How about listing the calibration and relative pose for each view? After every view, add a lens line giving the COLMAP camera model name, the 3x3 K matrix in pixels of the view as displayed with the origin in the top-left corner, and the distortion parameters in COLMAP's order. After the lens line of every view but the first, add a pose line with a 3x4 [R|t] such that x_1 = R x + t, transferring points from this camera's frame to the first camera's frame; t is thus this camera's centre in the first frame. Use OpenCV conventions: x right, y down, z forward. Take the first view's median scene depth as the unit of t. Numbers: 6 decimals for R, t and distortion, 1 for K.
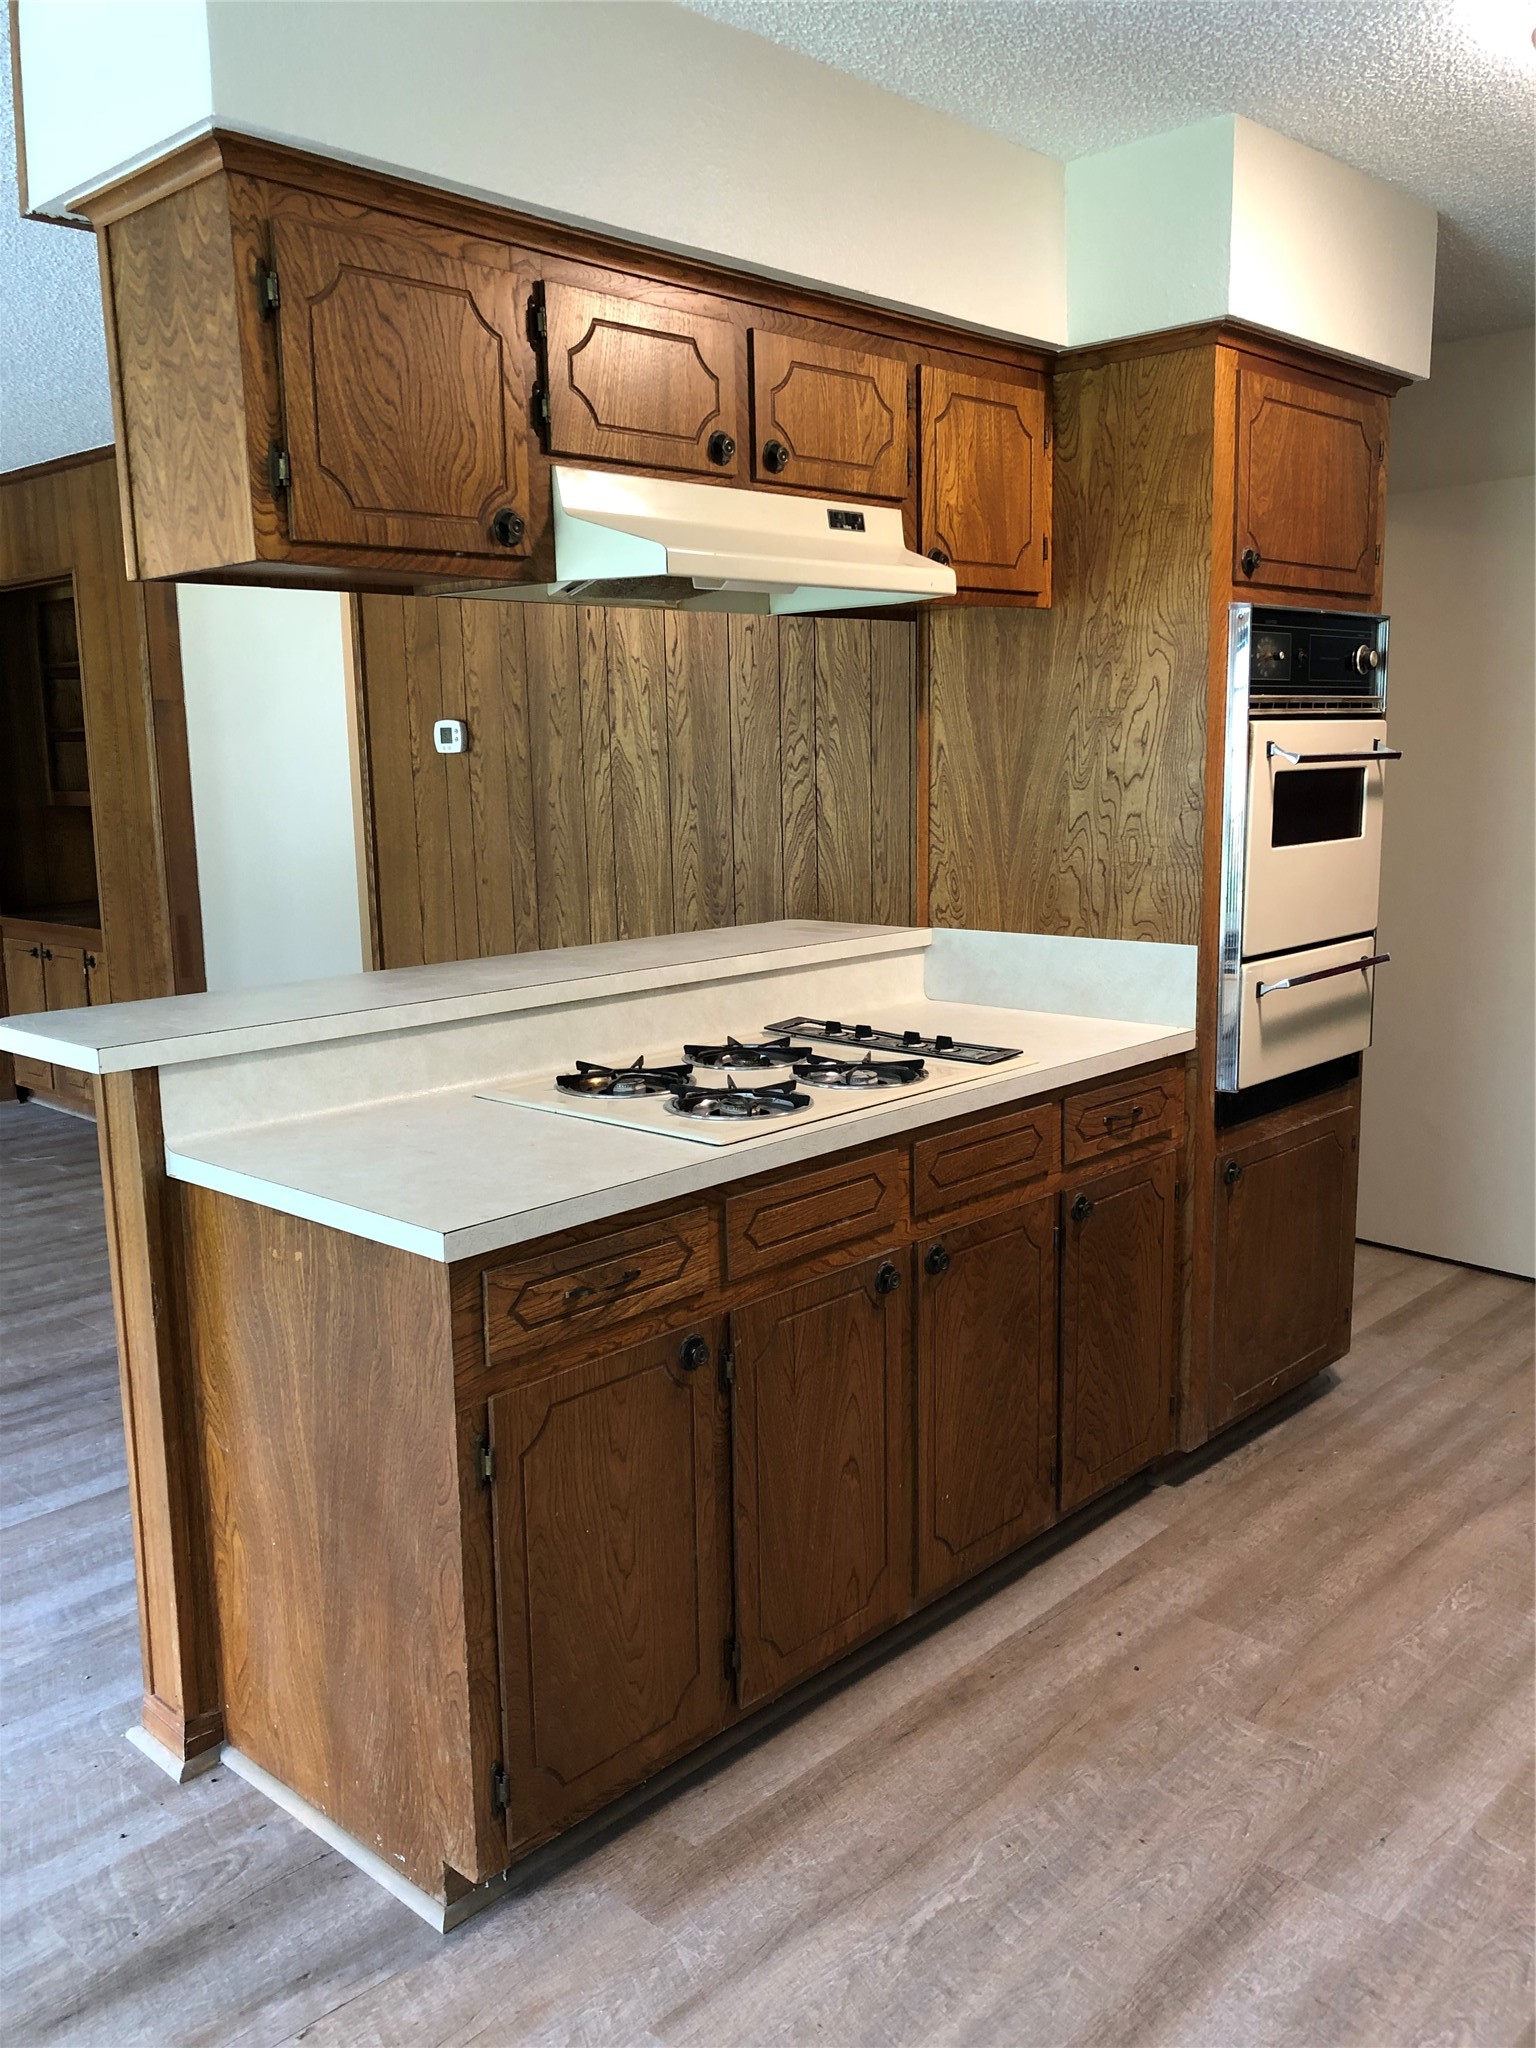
lens RADIAL K [[1677.1, 0, 780.1], [0, 1677.1, 1042.8], [0, 0, 1]] dist [0.053285, -0.064805]
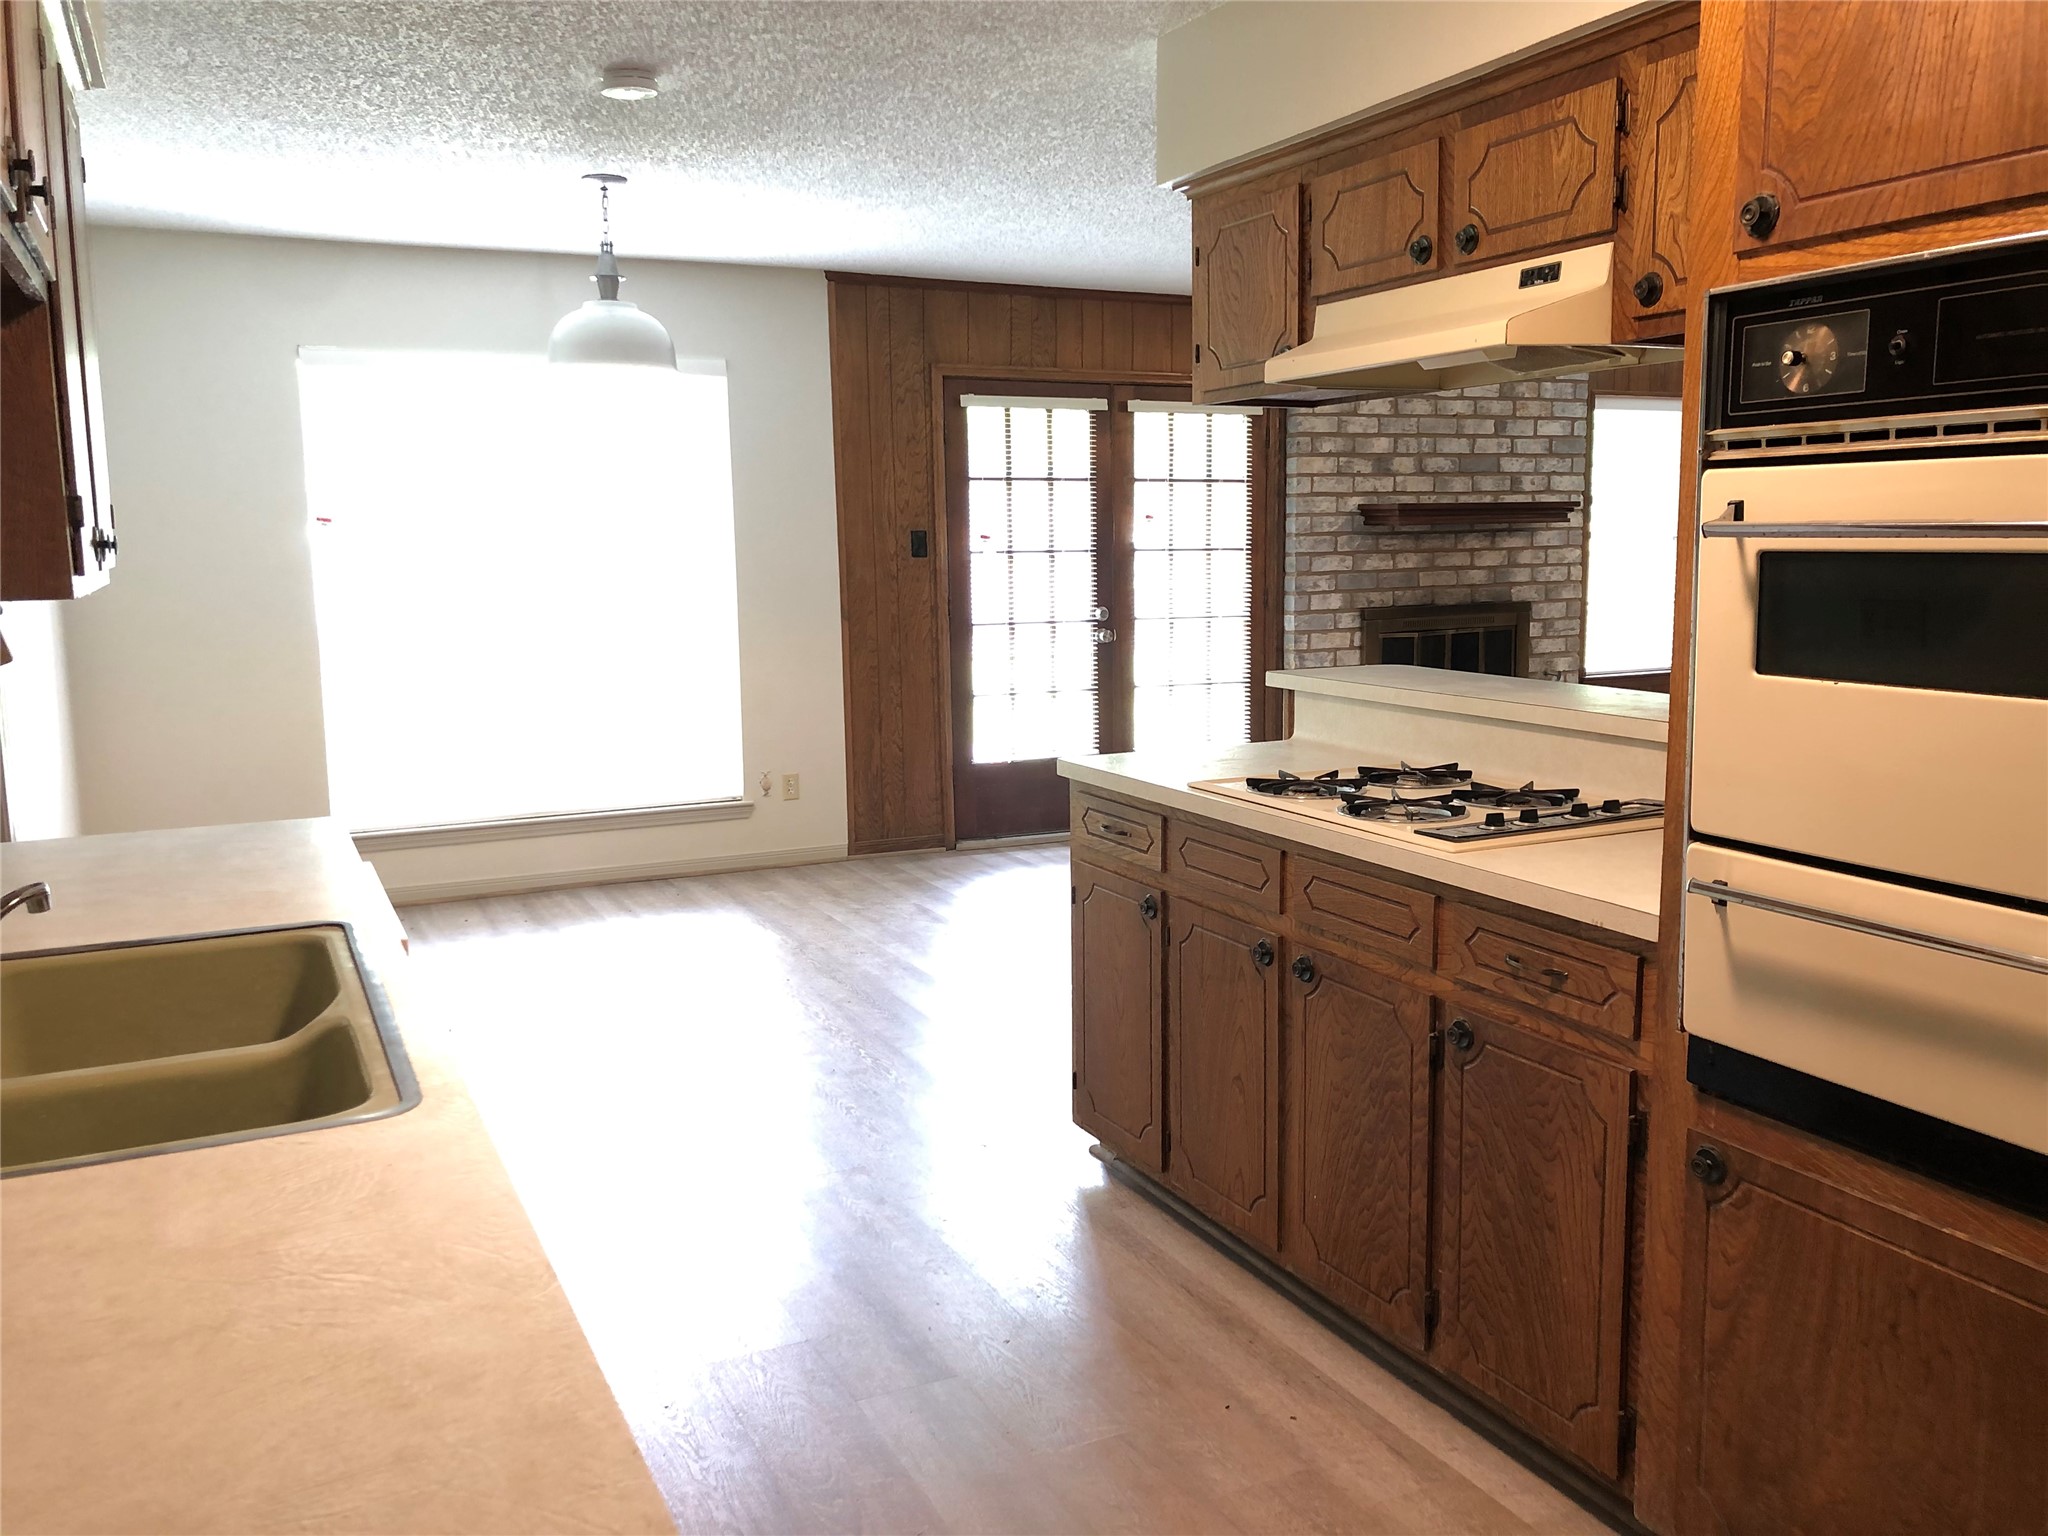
lens RADIAL K [[1677.1, 0, 1023.4], [0, 1677.1, 787.3], [0, 0, 1]] dist [0.053285, -0.064805]
pose [[-0.362575, 0.166562, -0.916950, 1.098104], [-0.145793, 0.961648, 0.232330, -0.205732], [0.920480, 0.217922, -0.324386, 1.099602]]
